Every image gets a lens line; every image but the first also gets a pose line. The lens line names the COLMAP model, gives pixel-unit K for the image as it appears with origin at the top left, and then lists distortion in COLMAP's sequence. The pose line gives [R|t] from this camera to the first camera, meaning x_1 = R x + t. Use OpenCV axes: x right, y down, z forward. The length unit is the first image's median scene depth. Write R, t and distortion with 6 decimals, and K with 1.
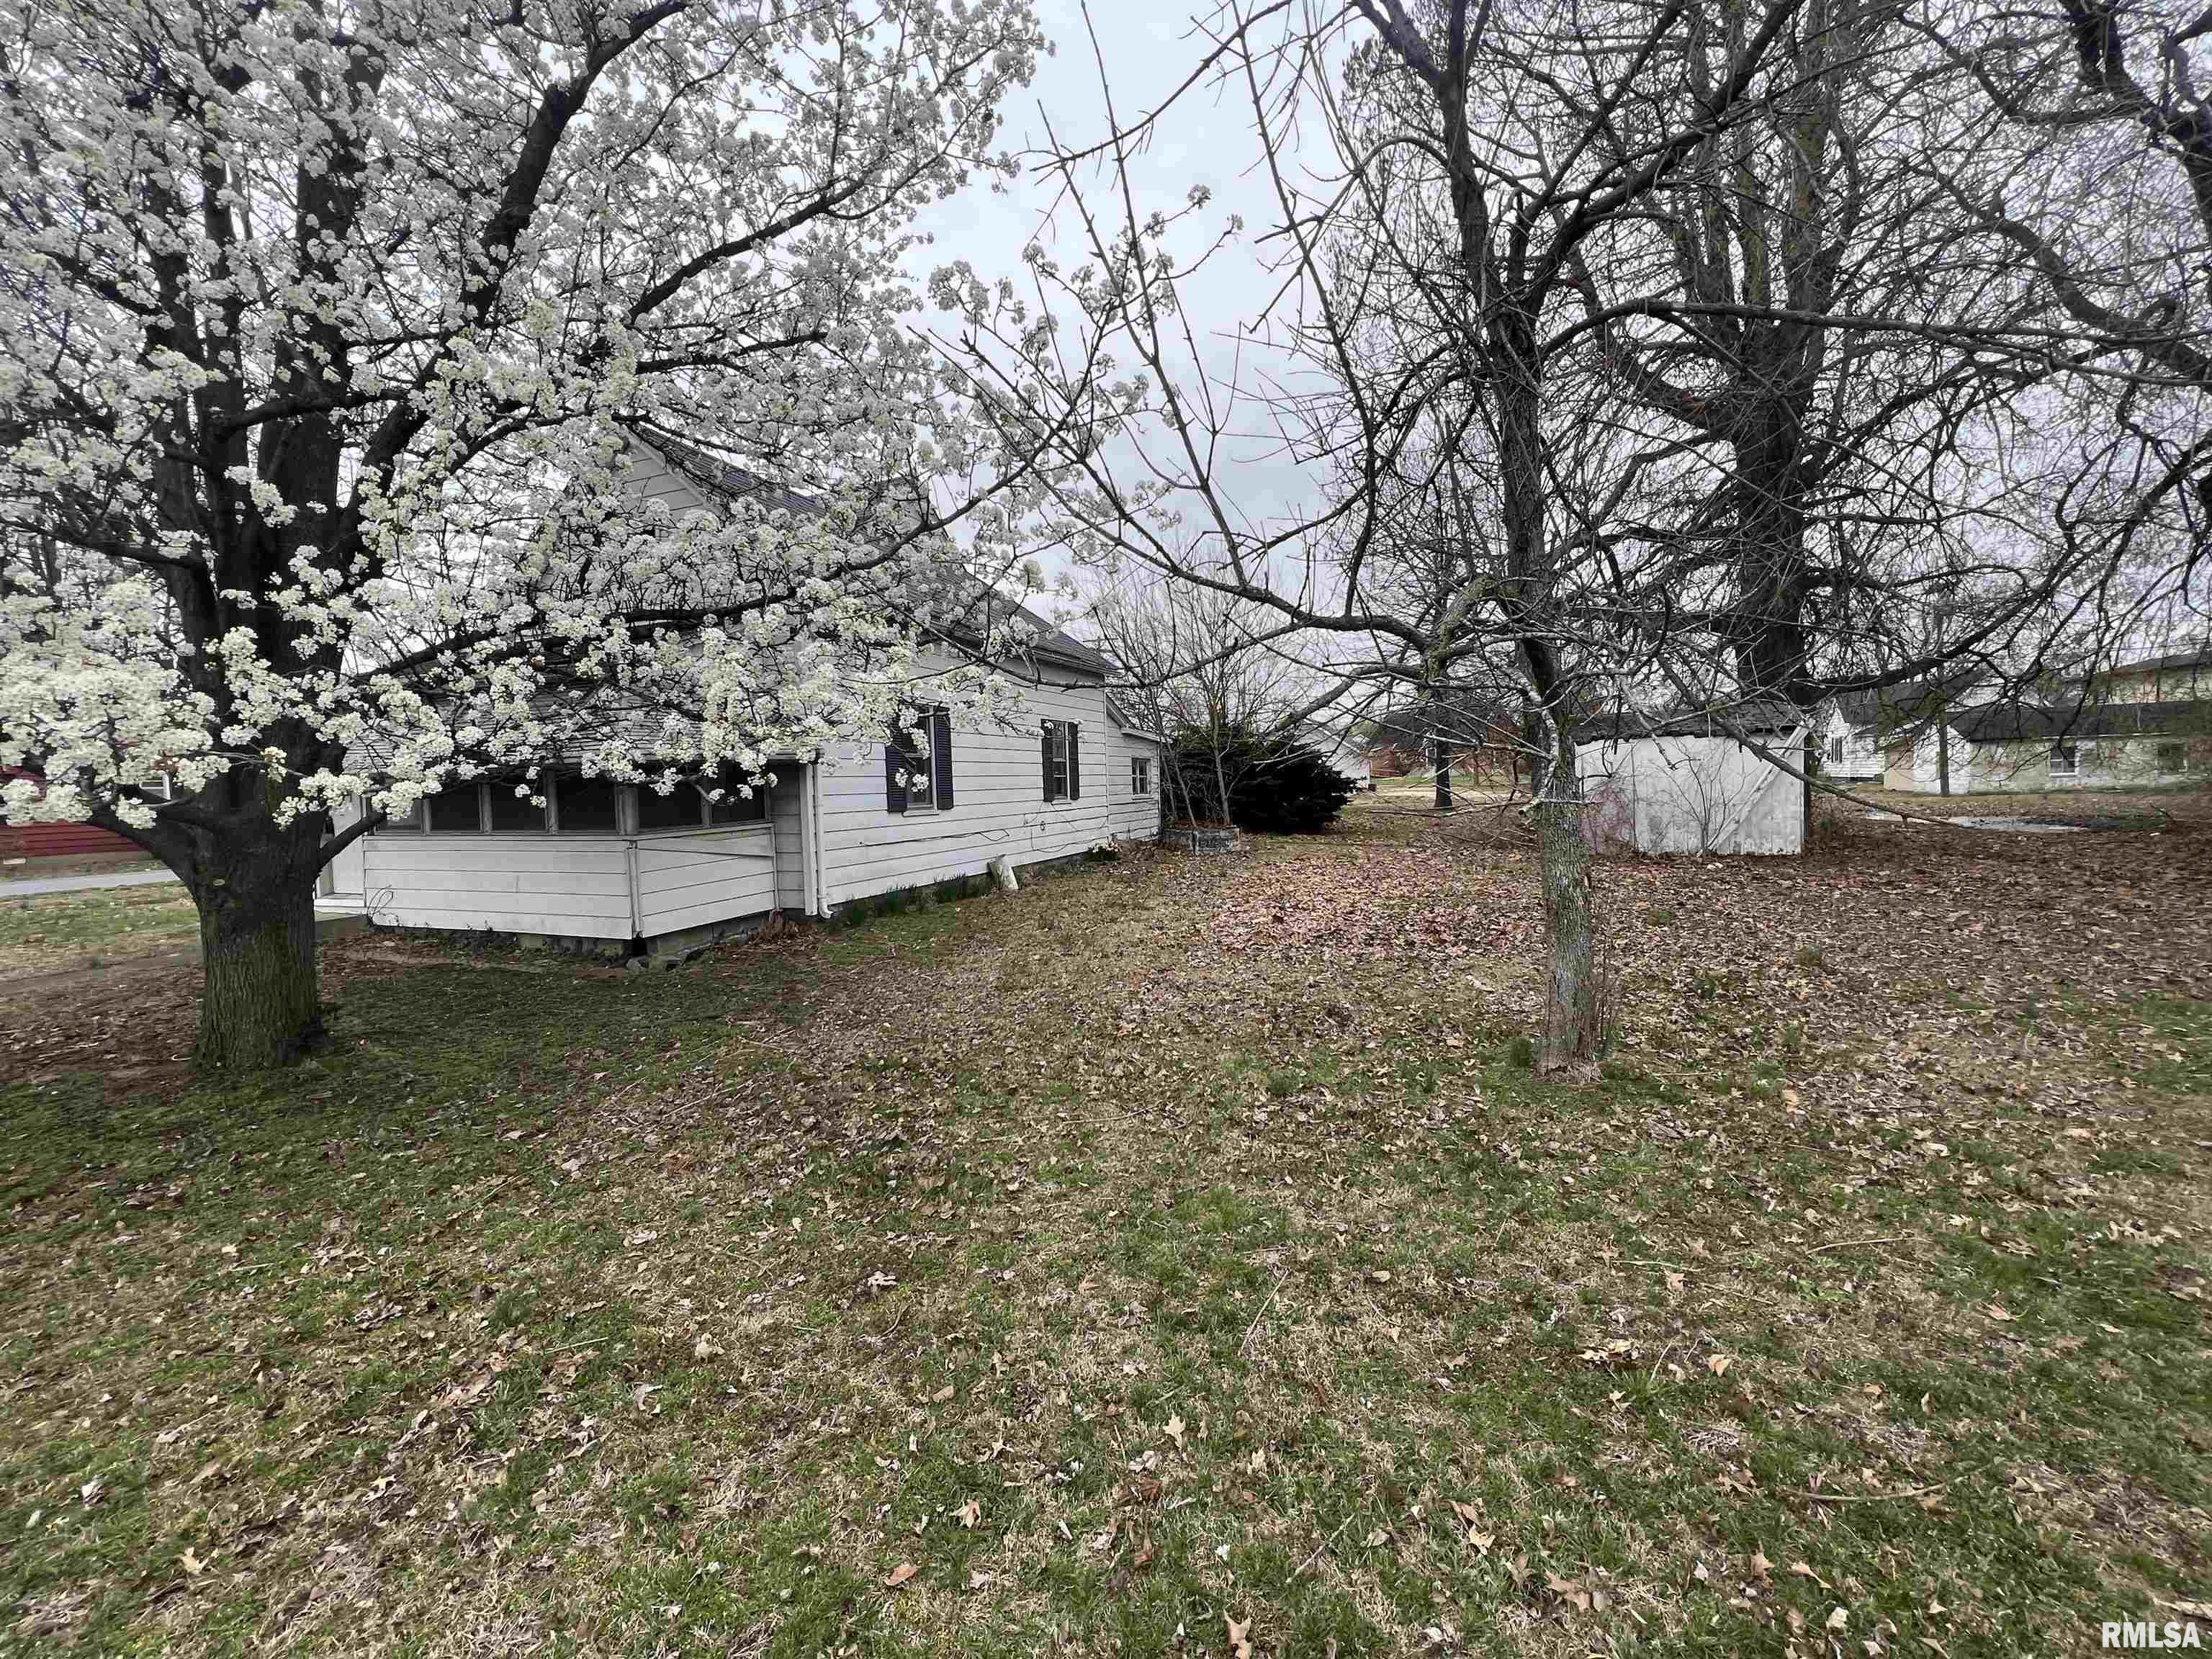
lens RADIAL K [[882.4, 0, 1108.4], [0, 882.4, 824.1], [0, 0, 1]] dist [-0.004233, 0.000618]
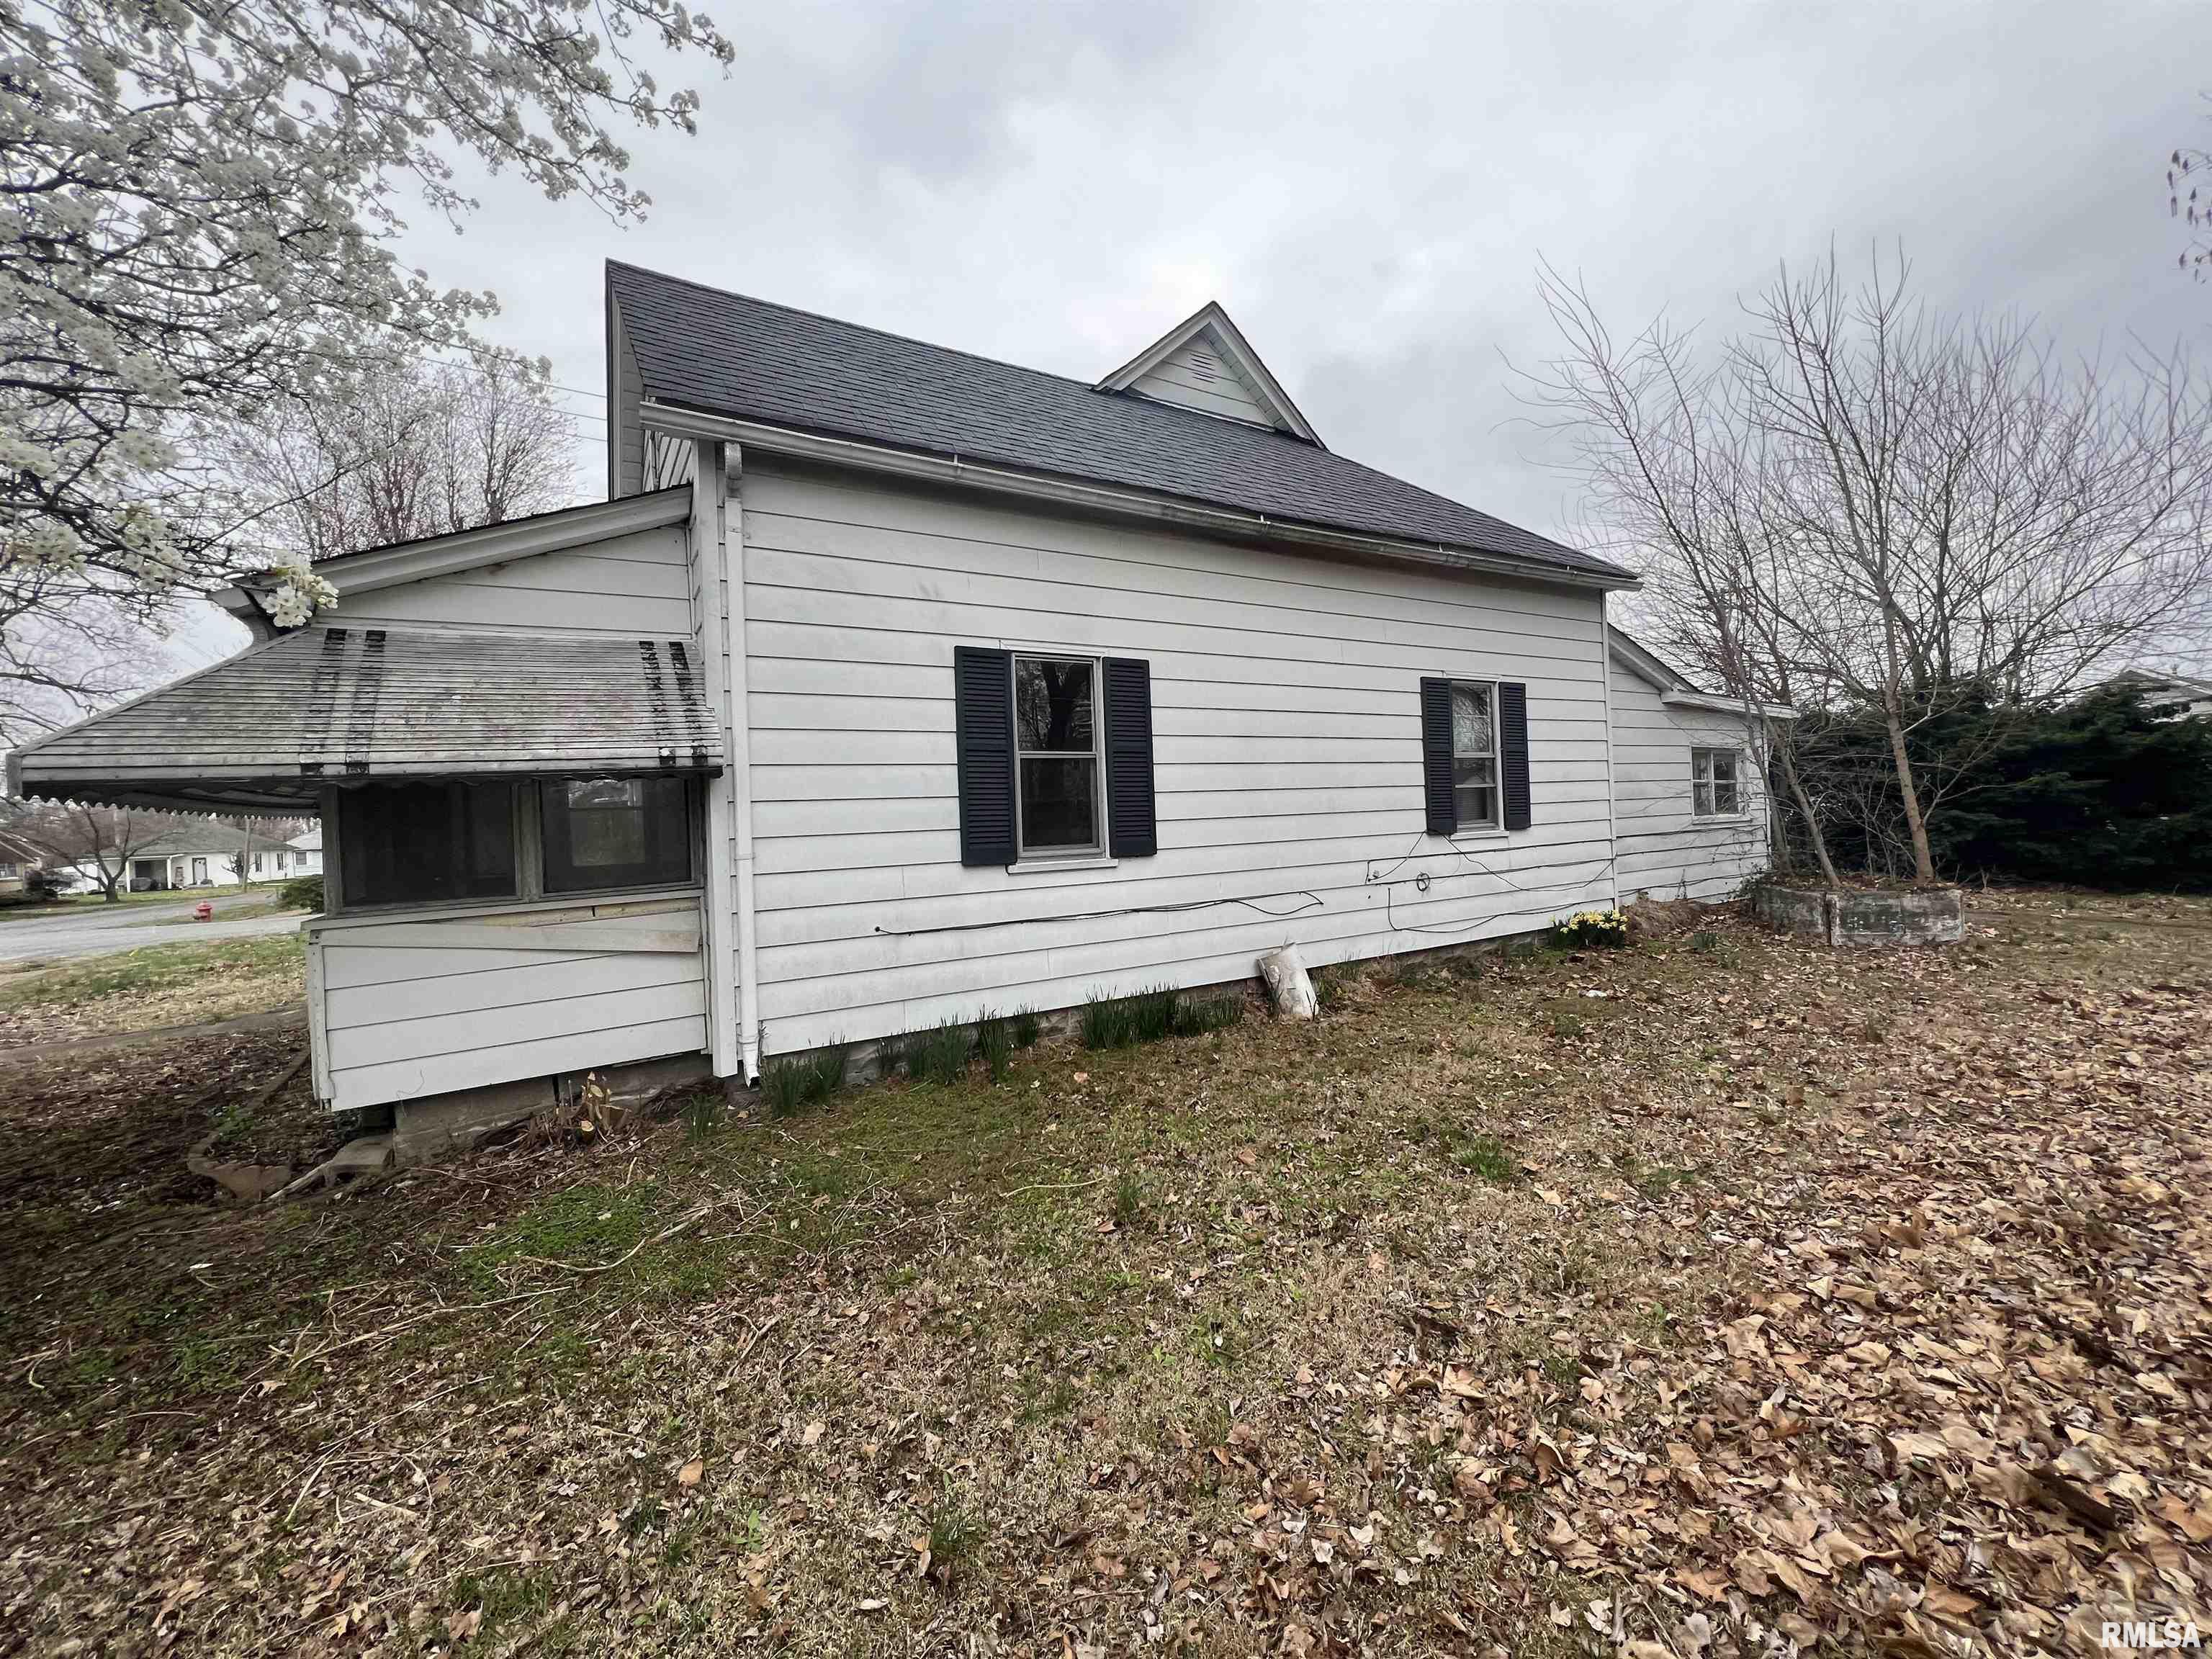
lens RADIAL K [[882.4, 0, 1104.2], [0, 882.4, 841.9], [0, 0, 1]] dist [-0.004233, 0.000618]
pose [[0.798250, 0.008134, -0.602272, 0.096849], [-0.008848, 0.999959, 0.001778, -0.023211], [0.602262, 0.003910, 0.798289, 0.534458]]
